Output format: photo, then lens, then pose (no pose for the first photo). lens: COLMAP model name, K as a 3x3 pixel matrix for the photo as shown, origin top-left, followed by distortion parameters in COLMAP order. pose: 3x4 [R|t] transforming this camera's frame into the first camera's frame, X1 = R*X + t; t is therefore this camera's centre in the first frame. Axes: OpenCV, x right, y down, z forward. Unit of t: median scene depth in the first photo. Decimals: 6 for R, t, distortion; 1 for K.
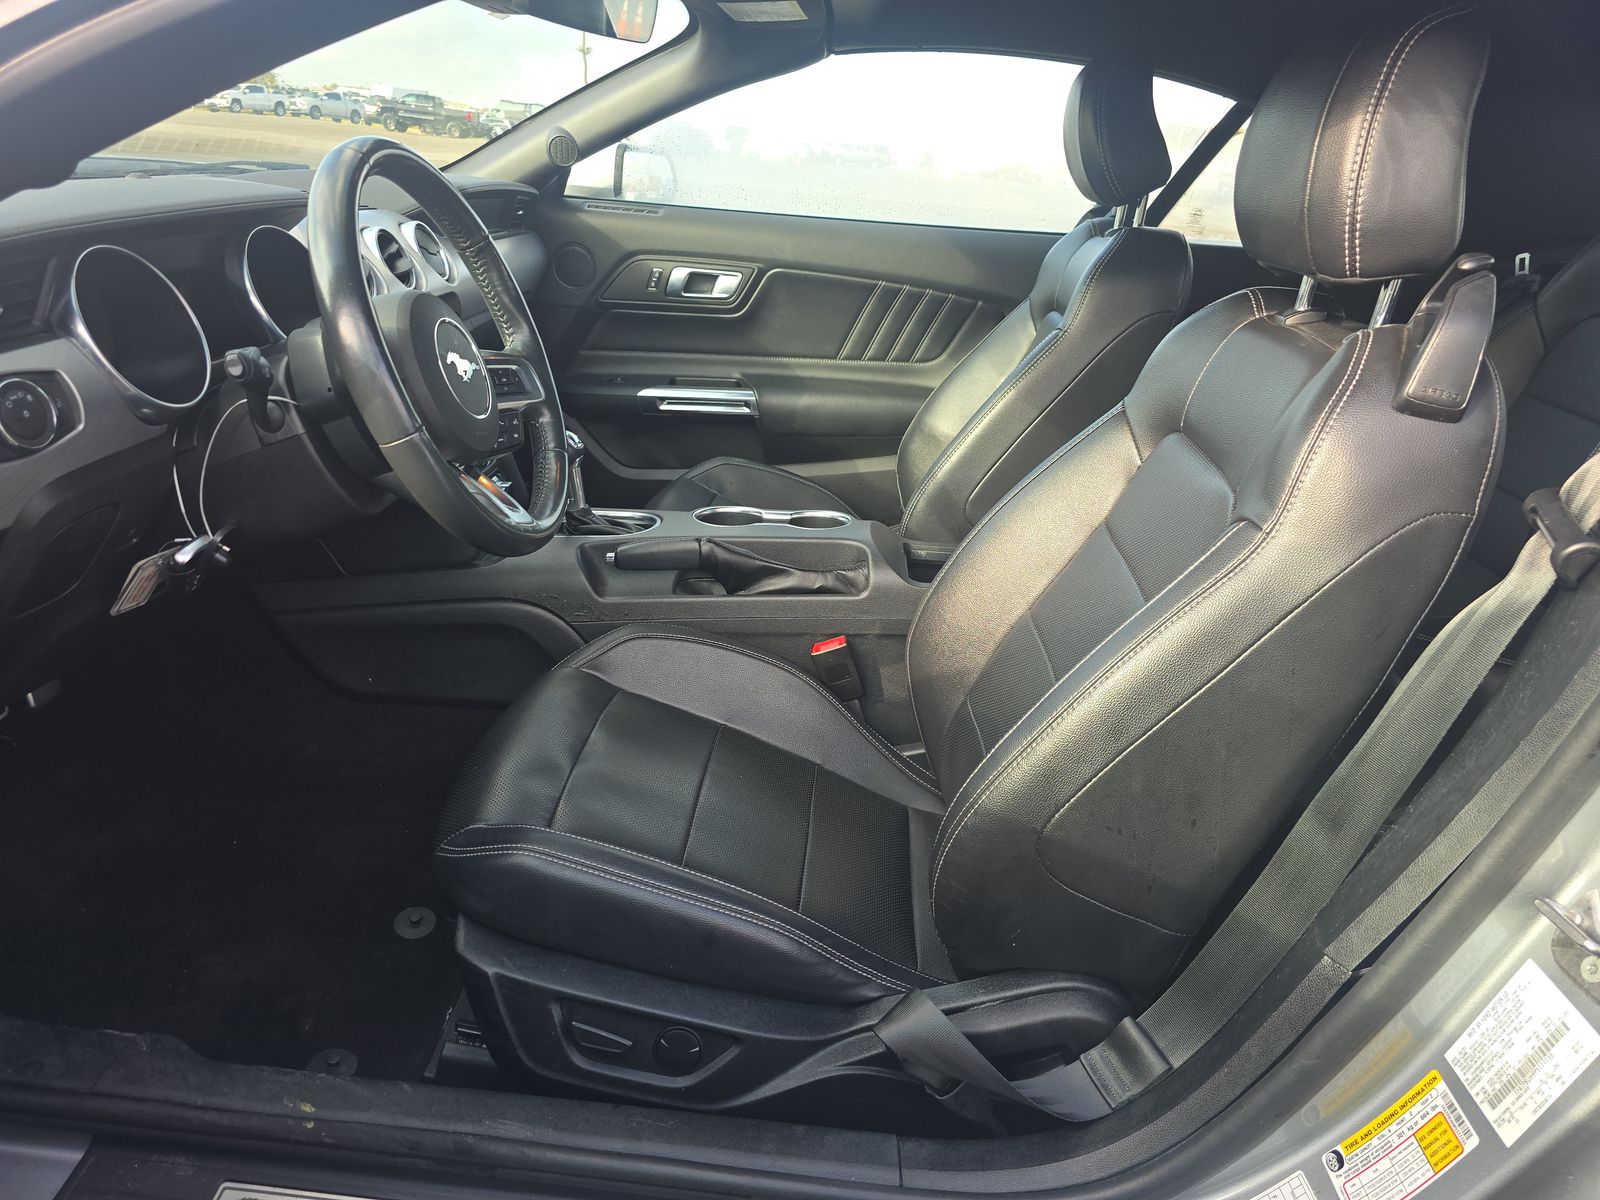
lens RADIAL K [[1074.0, 0, 799.0], [0, 1074.0, 605.6], [0, 0, 1]] dist [0.029009, -0.020460]
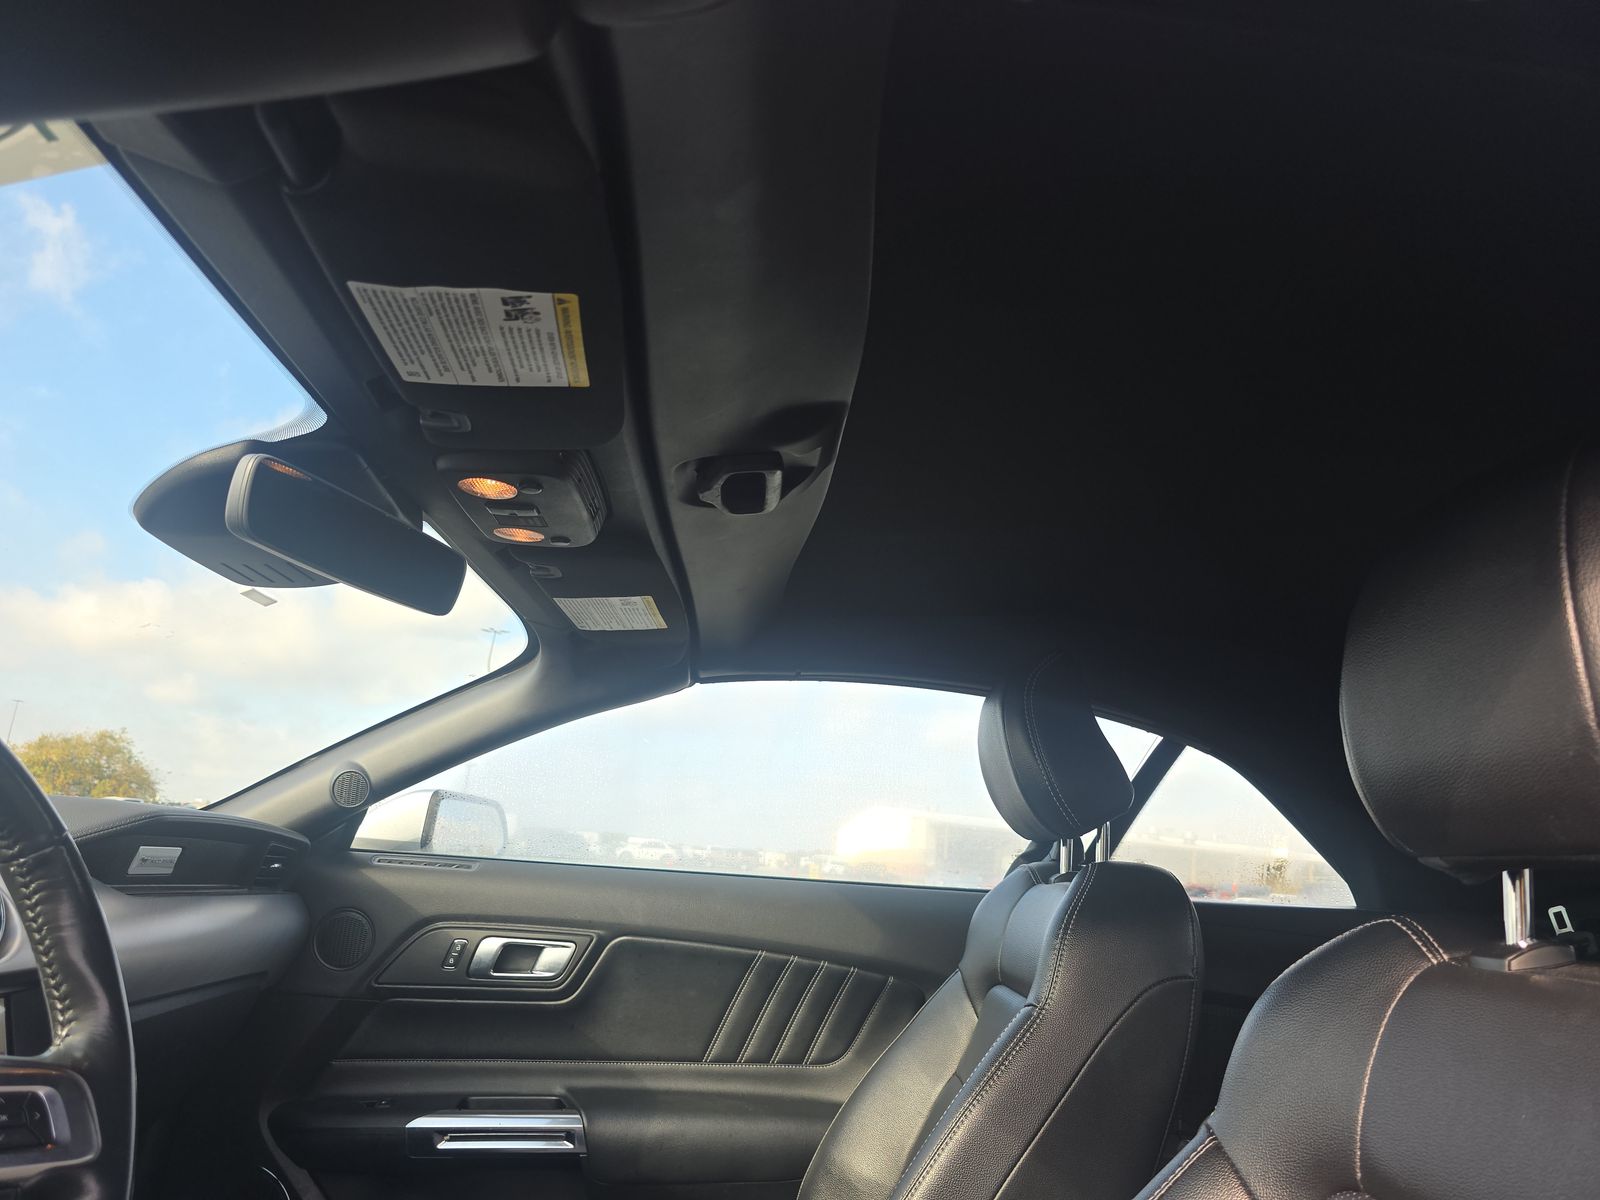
lens RADIAL K [[1074.0, 0, 790.9], [0, 1074.0, 596.1], [0, 0, 1]] dist [0.029009, -0.020460]
pose [[0.994334, 0.021029, 0.104197, 0.012805], [0.045037, 0.804565, -0.592154, -0.051732], [-0.096286, 0.593492, 0.799060, 0.241258]]
